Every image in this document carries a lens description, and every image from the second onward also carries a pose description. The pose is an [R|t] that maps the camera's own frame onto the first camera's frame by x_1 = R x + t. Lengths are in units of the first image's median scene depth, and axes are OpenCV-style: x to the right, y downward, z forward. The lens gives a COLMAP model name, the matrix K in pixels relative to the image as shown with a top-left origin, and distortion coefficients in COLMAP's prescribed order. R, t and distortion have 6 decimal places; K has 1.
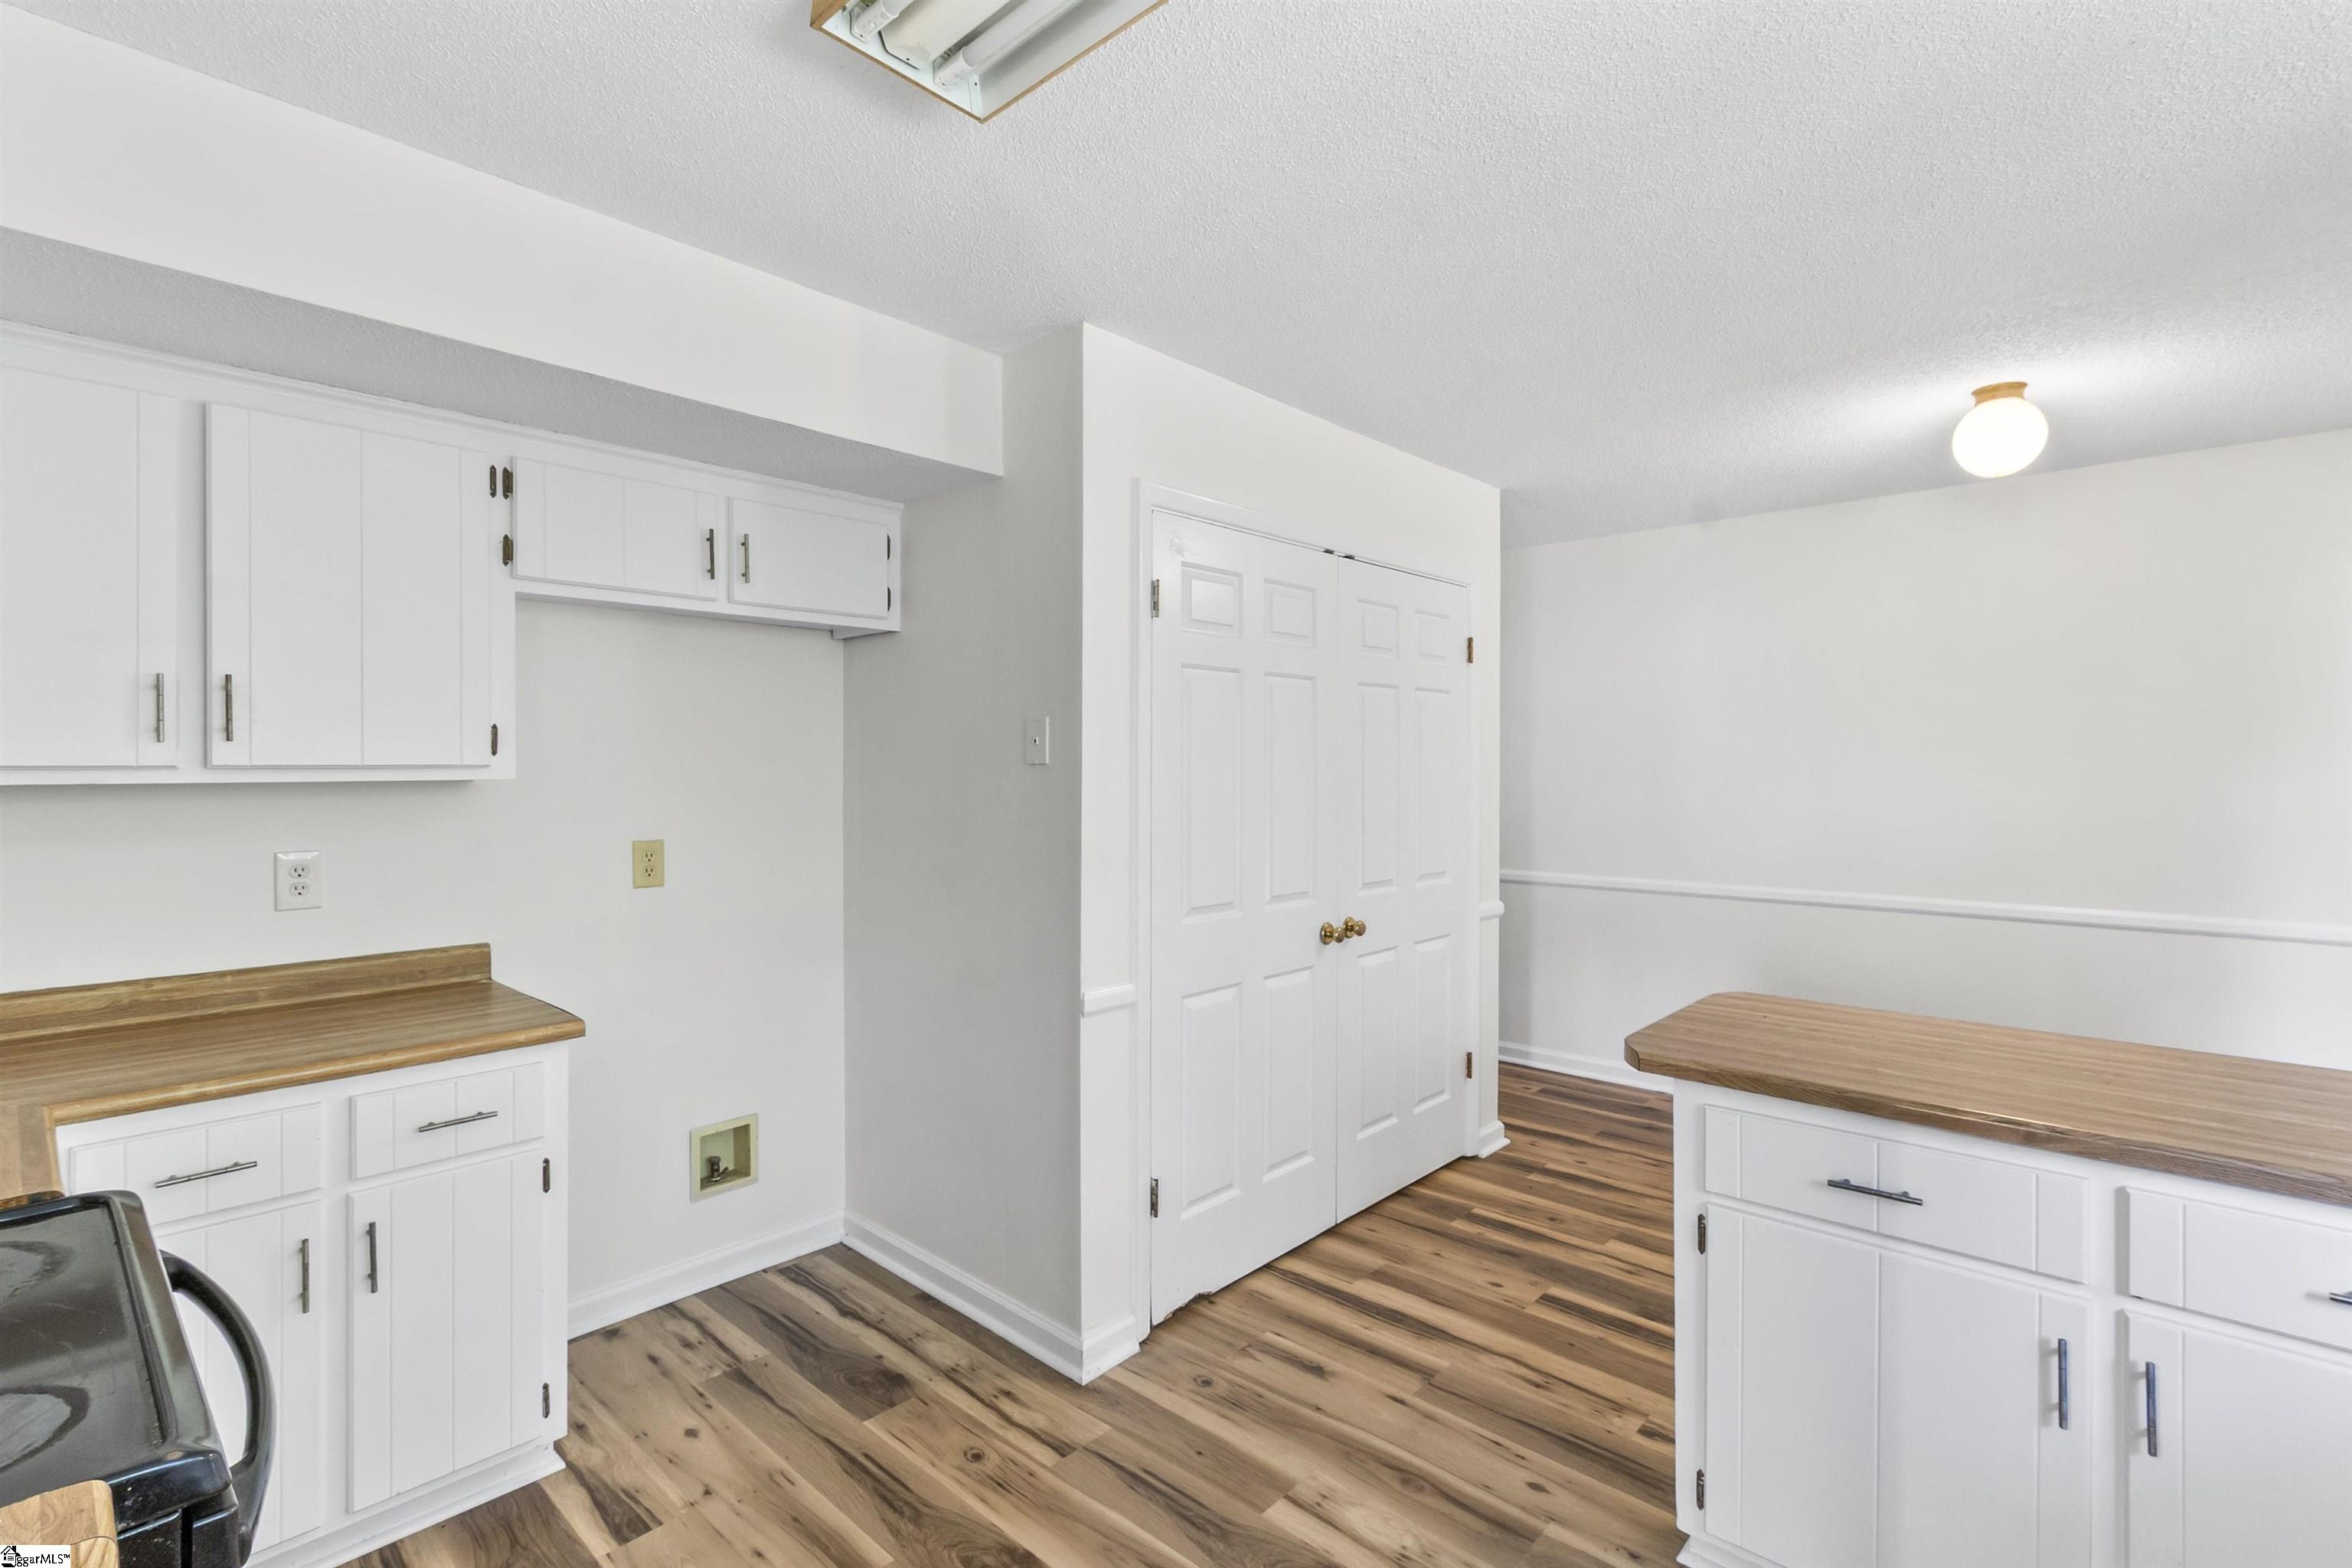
lens RADIAL K [[1085.9, 0, 1181.3], [0, 1085.9, 767.3], [0, 0, 1]] dist [0.002689, -0.000782]
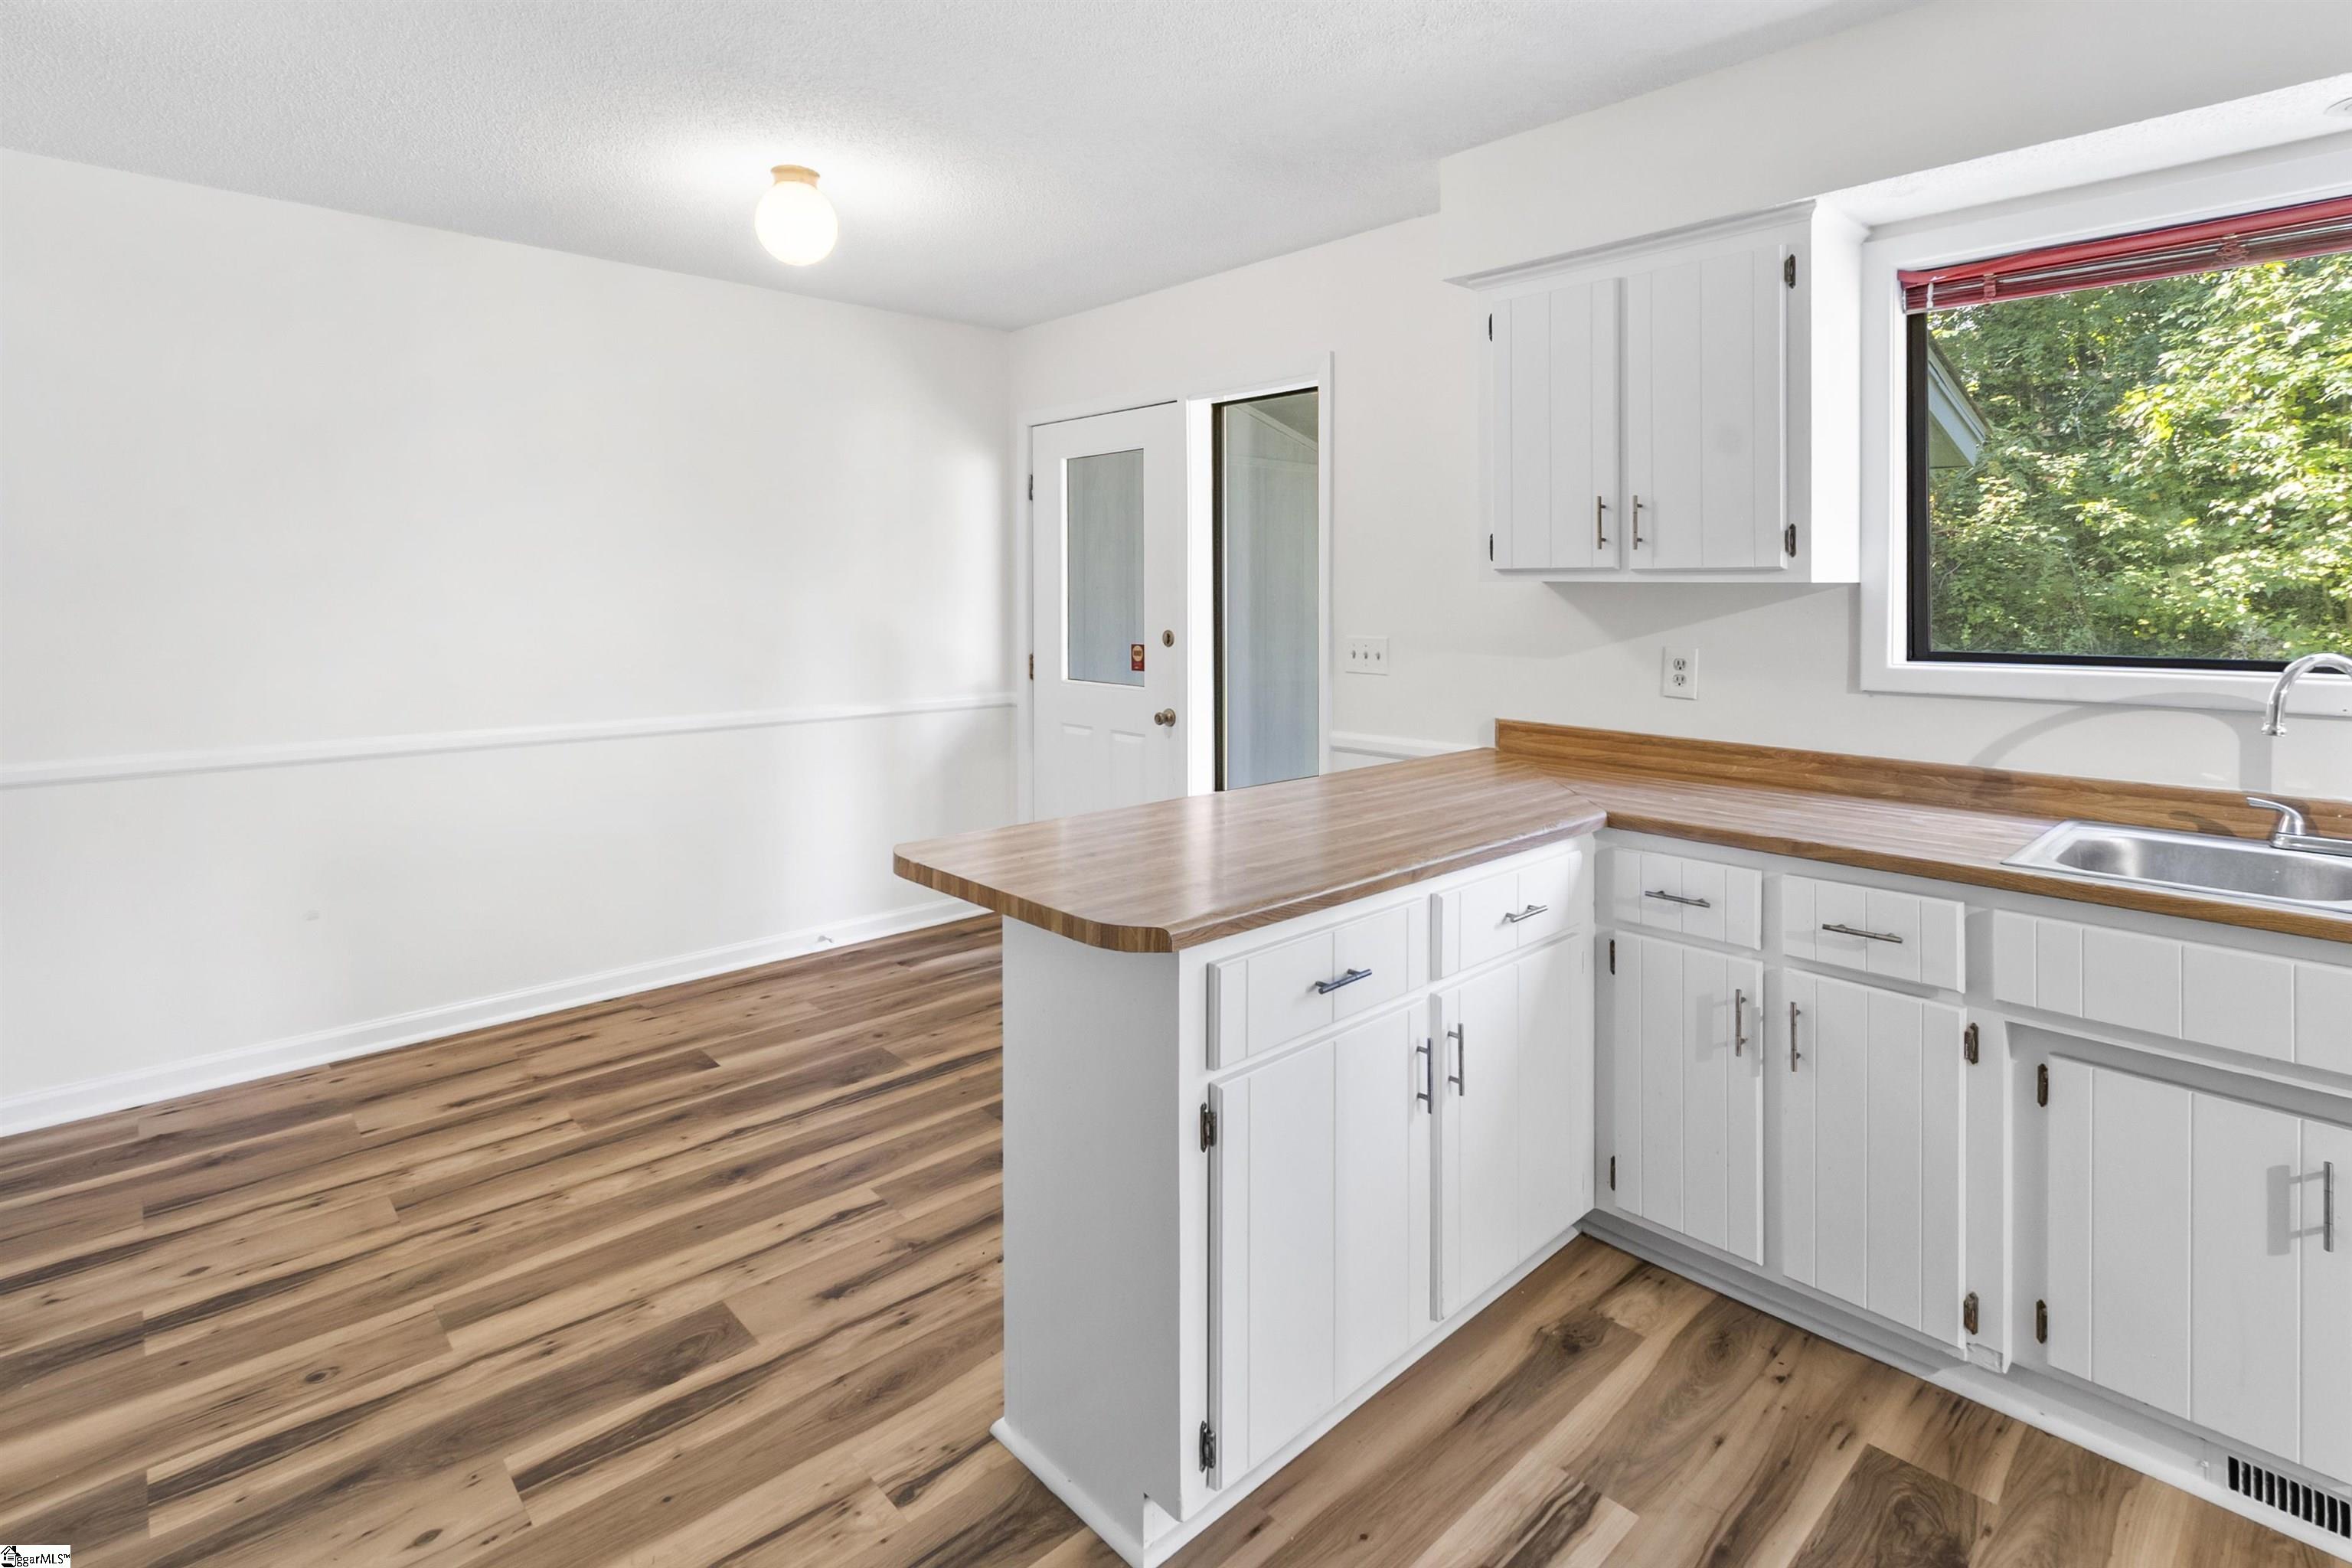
lens RADIAL K [[1148.5, 0, 1180.2], [0, 1148.5, 596.0], [0, 0, 1]] dist [-0.000008, -0.000229]
pose [[0.079189, -0.002269, 0.996857, -0.249554], [-0.000371, 0.999997, 0.002305, 0.025999], [-0.996860, -0.000552, 0.079188, 0.651815]]
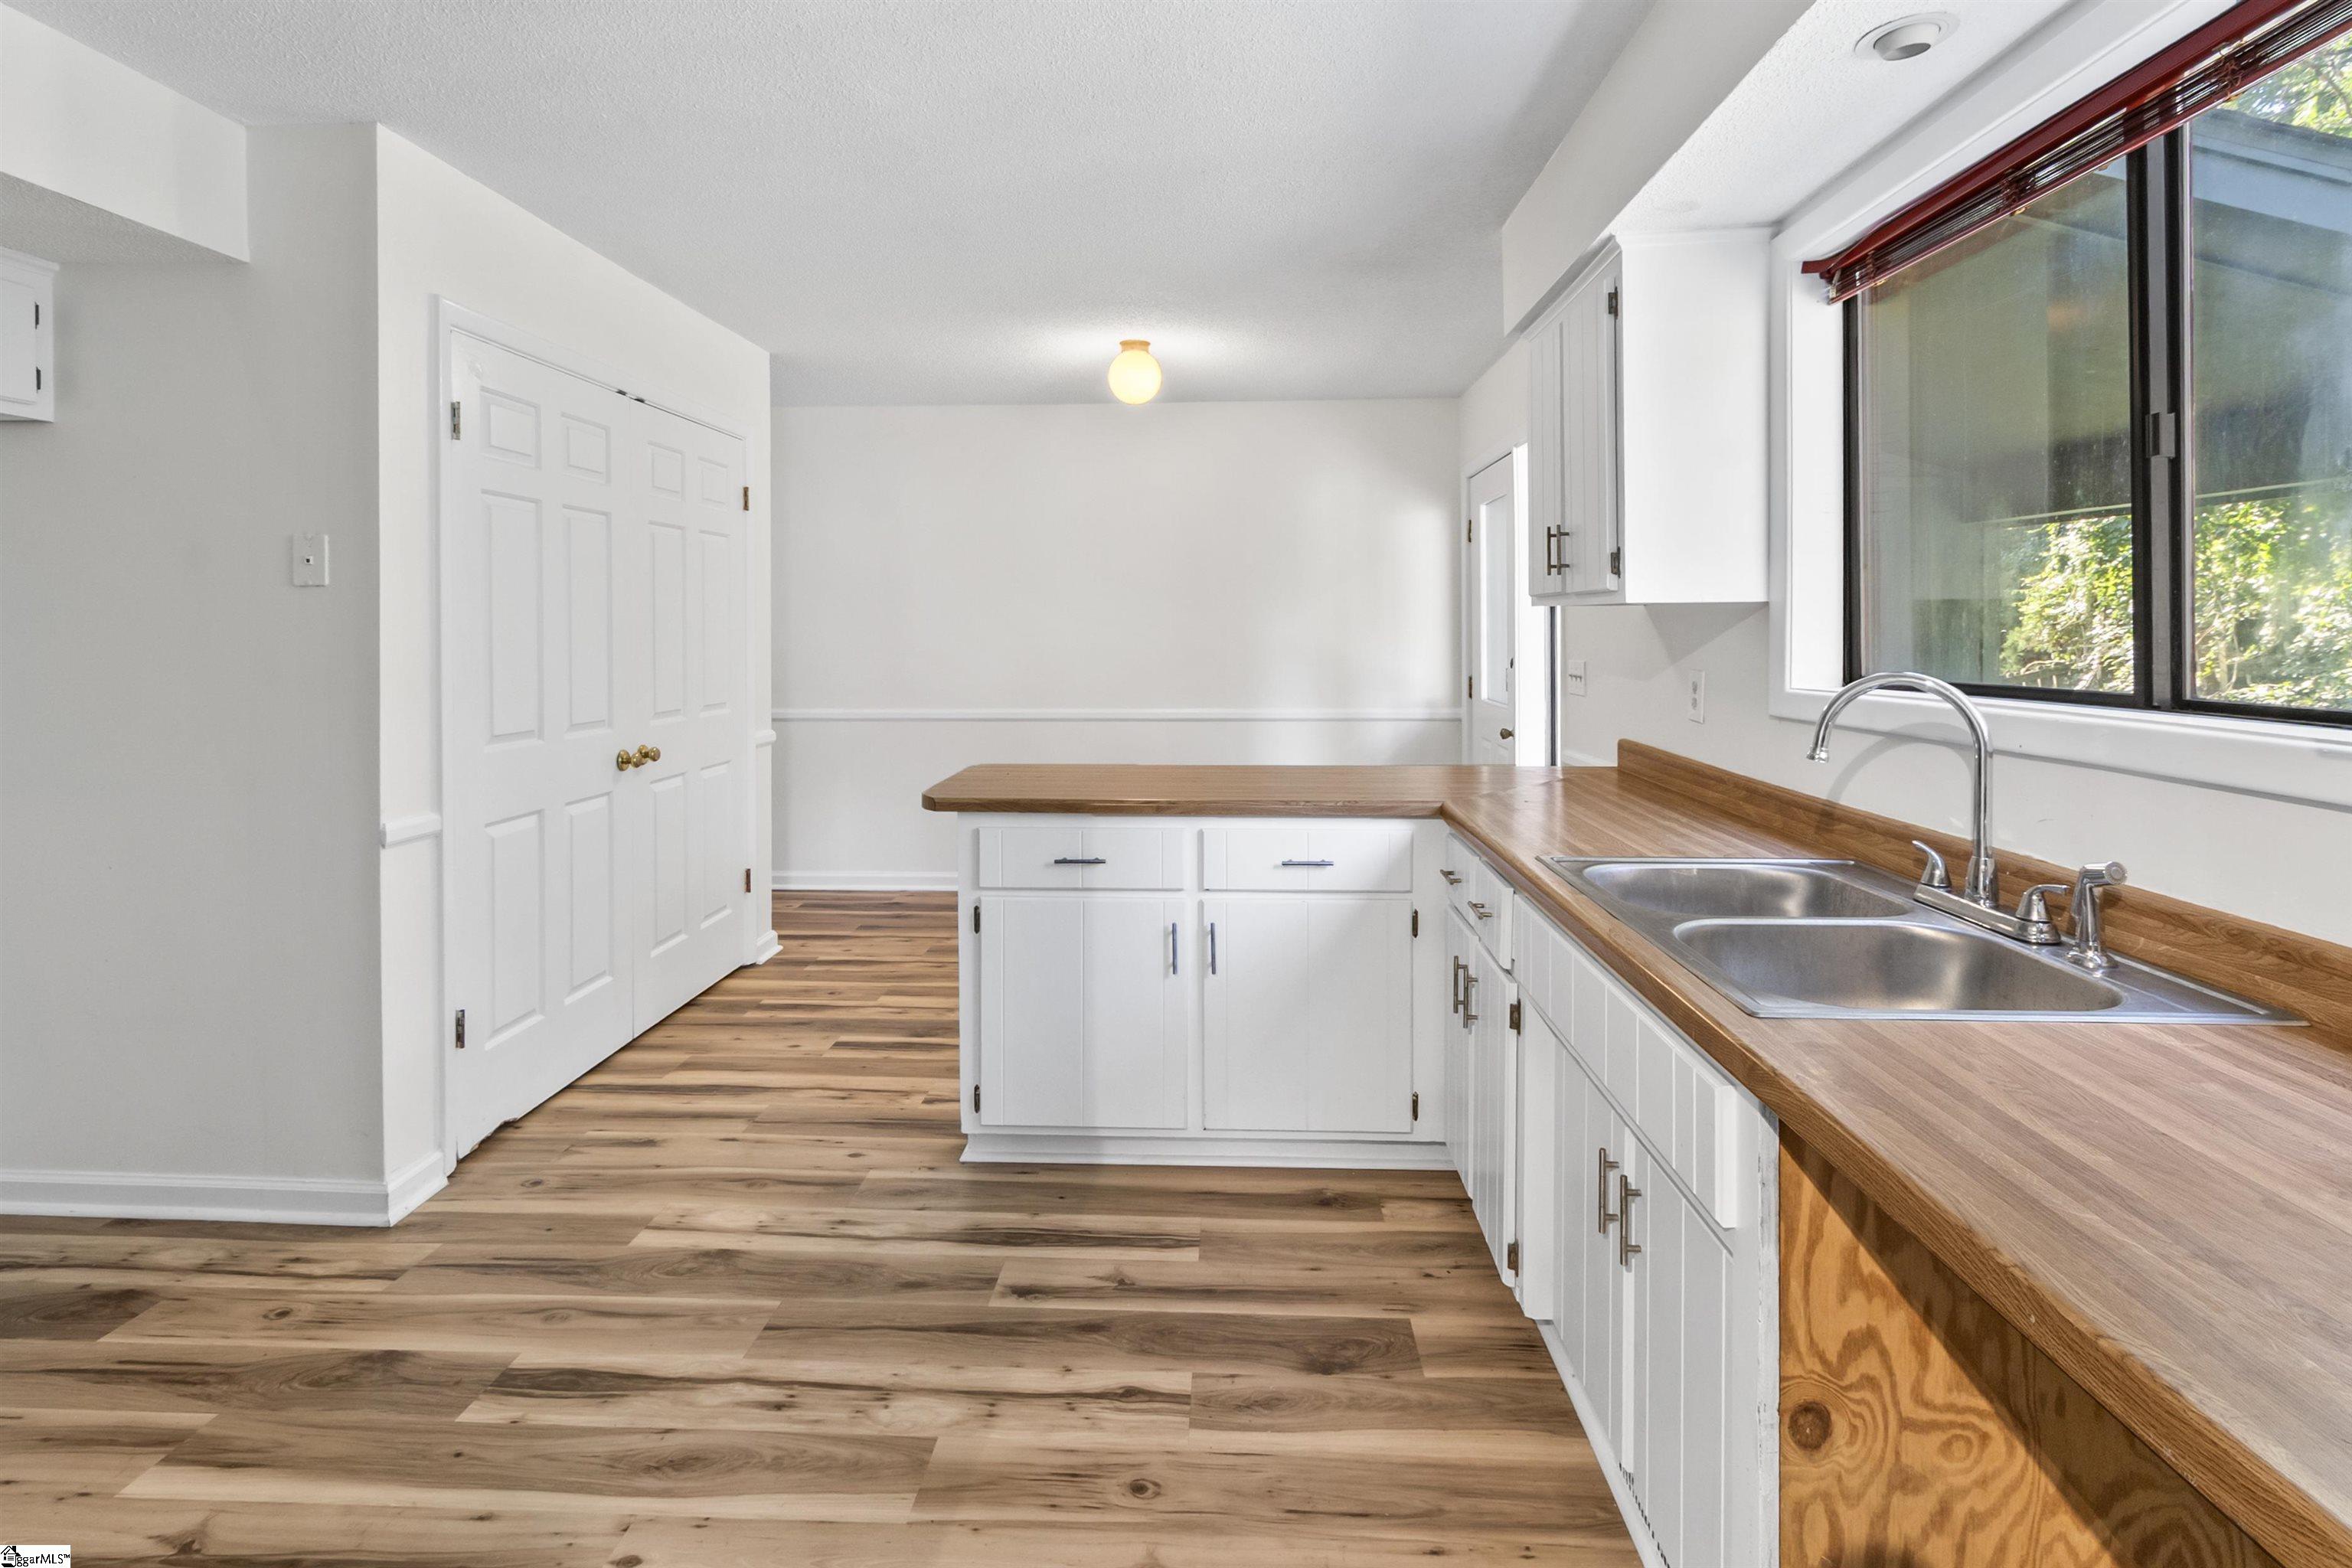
lens RADIAL K [[1127.2, 0, 1183.8], [0, 1127.2, 640.0], [0, 0, 1]] dist [0.002772, 0.000558]
pose [[0.766510, -0.008209, 0.642180, -0.176772], [0.004362, 0.999962, 0.007576, 0.038370], [-0.642218, -0.003006, 0.766516, -0.206803]]
